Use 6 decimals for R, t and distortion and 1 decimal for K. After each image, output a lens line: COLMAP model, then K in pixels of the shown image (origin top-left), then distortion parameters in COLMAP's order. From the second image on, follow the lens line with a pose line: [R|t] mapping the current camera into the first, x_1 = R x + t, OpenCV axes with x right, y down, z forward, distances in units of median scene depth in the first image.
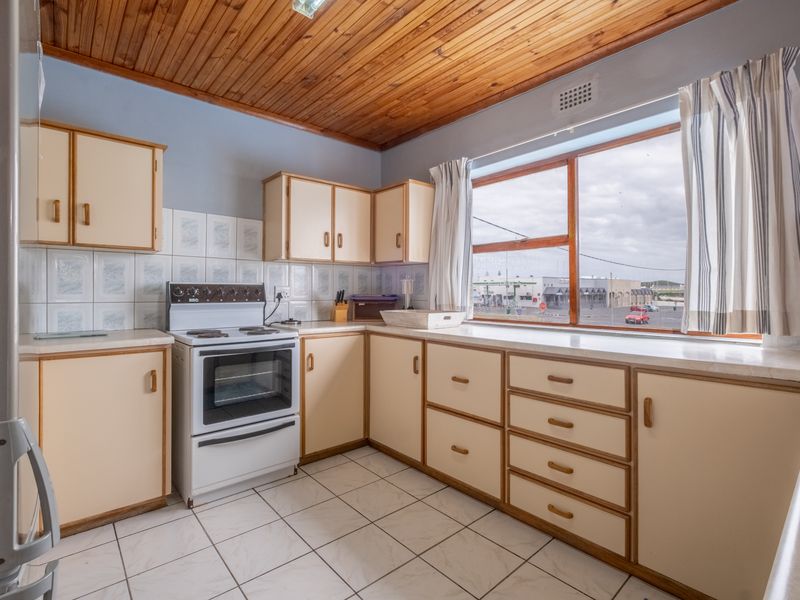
lens RADIAL K [[399.1, 0, 394.1], [0, 399.1, 295.9], [0, 0, 1]] dist [-0.001340, 0.000111]
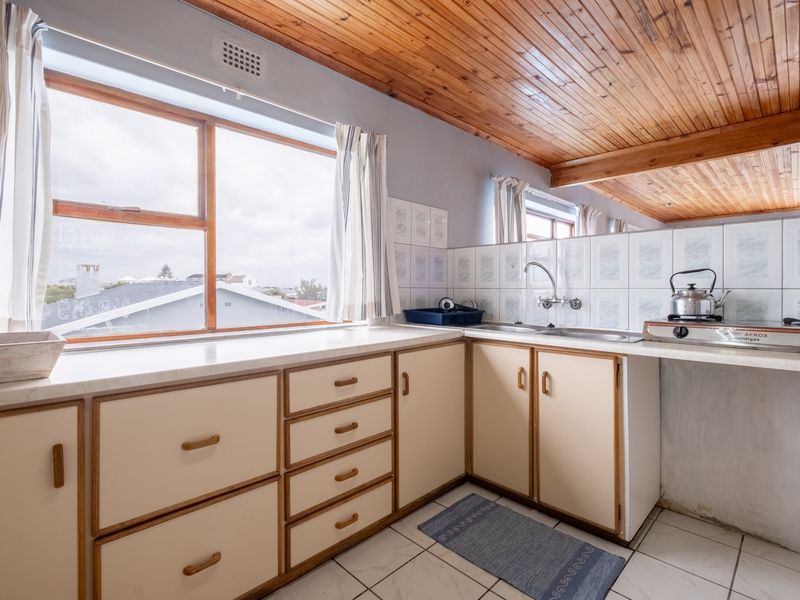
lens RADIAL K [[397.0, 0, 402.7], [0, 397.0, 288.1], [0, 0, 1]] dist [-0.003015, -0.001055]
pose [[-0.075024, -0.002082, 0.997180, -0.484521], [0.006947, 0.999972, 0.002611, -0.014076], [-0.997158, 0.007123, -0.075007, 0.849621]]
